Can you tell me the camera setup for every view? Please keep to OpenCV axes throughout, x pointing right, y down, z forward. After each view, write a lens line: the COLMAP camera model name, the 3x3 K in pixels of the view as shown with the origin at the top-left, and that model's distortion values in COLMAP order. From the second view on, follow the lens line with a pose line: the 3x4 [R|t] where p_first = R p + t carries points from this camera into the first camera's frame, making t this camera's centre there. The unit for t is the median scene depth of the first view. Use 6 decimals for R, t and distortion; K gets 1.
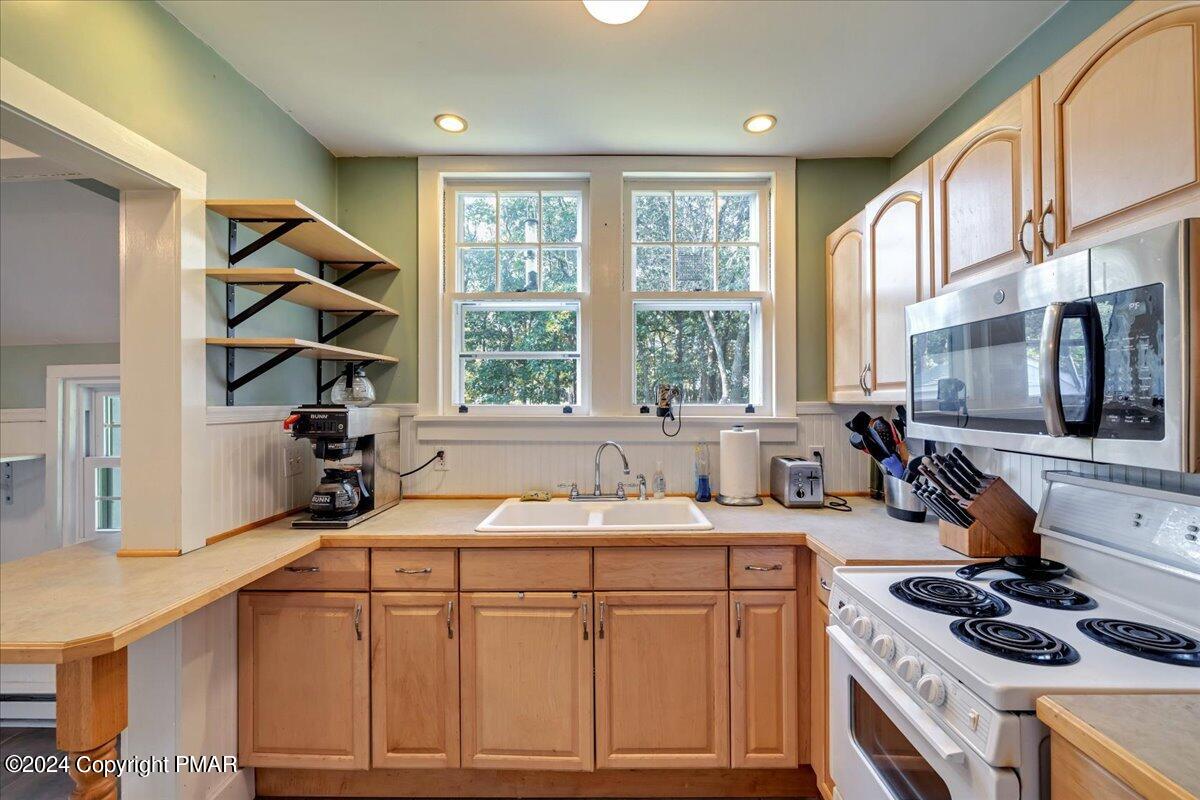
lens RADIAL K [[502.4, 0, 602.0], [0, 502.4, 399.3], [0, 0, 1]] dist [0.002810, -0.000247]
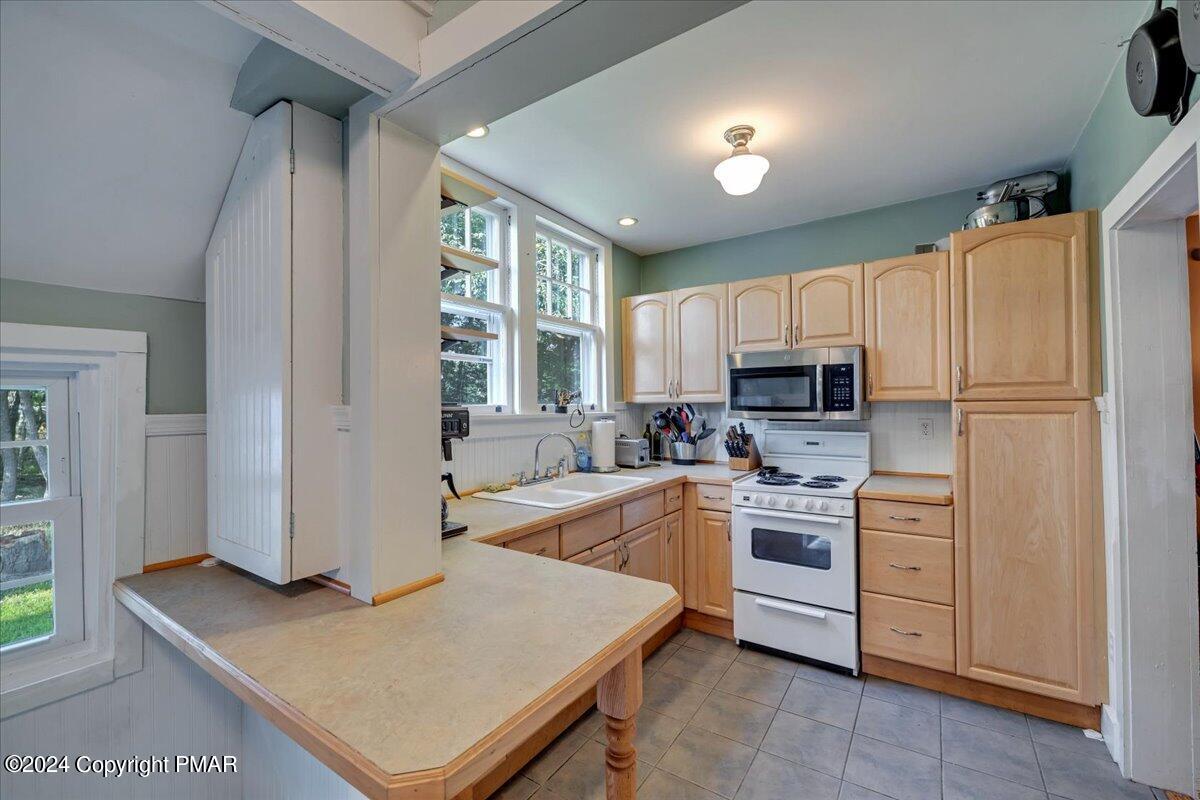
lens RADIAL K [[502.4, 0, 598.2], [0, 502.4, 399.5], [0, 0, 1]] dist [0.002810, -0.000247]
pose [[0.547915, 0.005641, 0.836515, -1.020985], [0.001833, 0.999967, -0.007944, 0.010996], [-0.836532, 0.005887, 0.547887, 0.233148]]
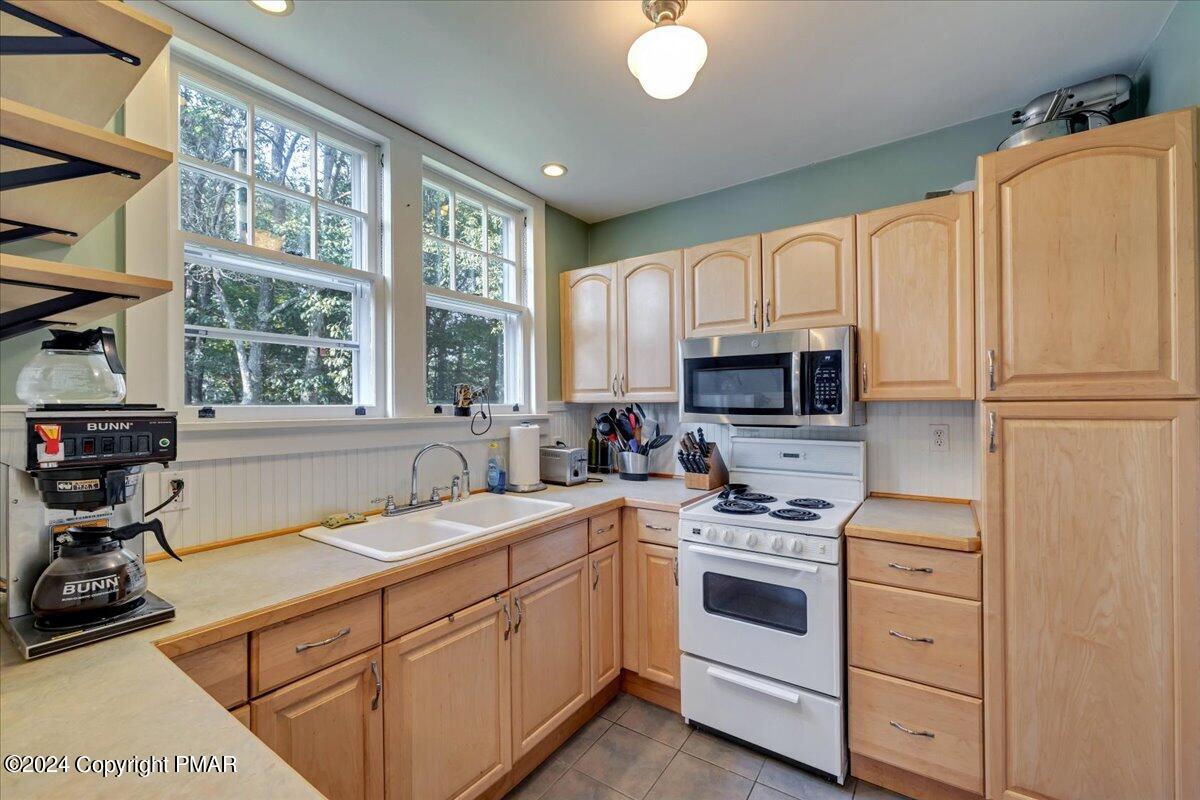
lens RADIAL K [[502.4, 0, 598.8], [0, 502.4, 399.1], [0, 0, 1]] dist [0.002810, -0.000247]
pose [[0.558853, 0.003665, 0.829259, -0.622274], [0.001340, 0.999985, -0.005323, 0.007353], [-0.829266, 0.004086, 0.558840, 0.240883]]
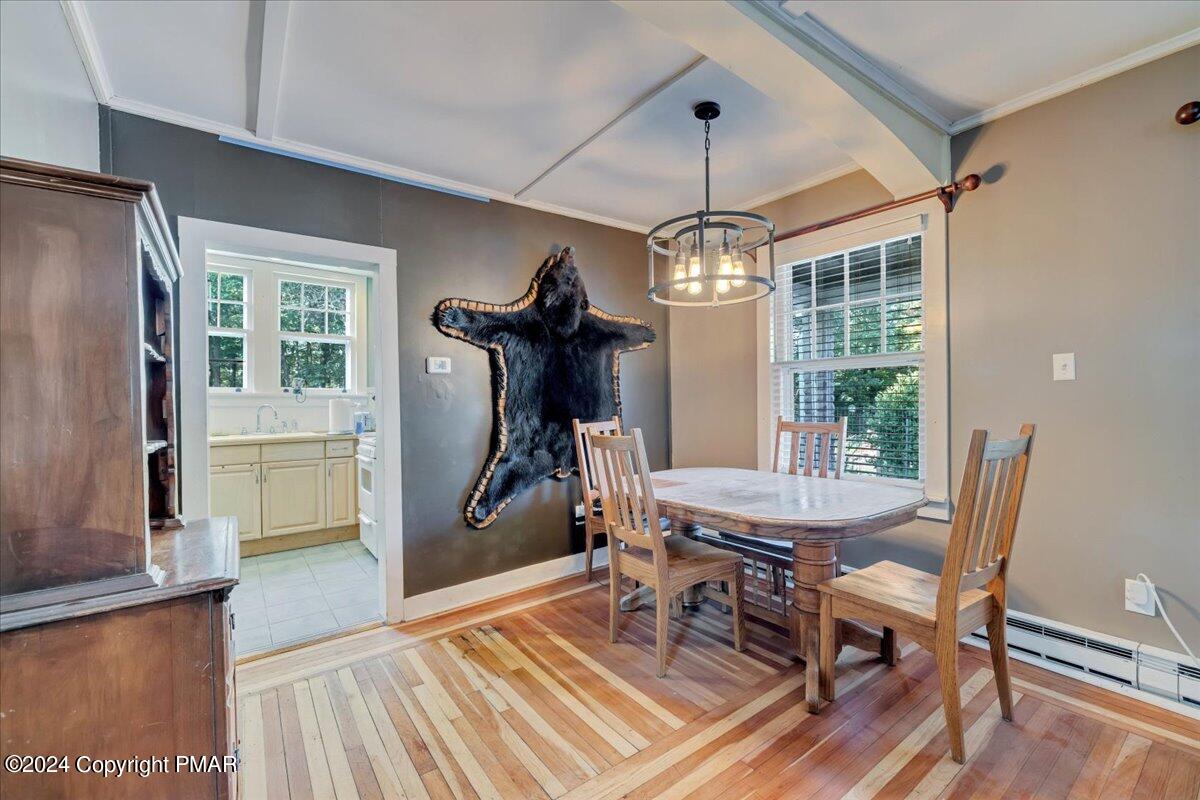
lens RADIAL K [[502.4, 0, 603.9], [0, 502.4, 405.5], [0, 0, 1]] dist [0.002810, -0.000247]
pose [[0.796220, -0.005778, 0.604979, -0.135298], [0.003589, 0.999982, 0.004827, 0.086826], [-0.604996, -0.001672, 0.796227, -1.561711]]
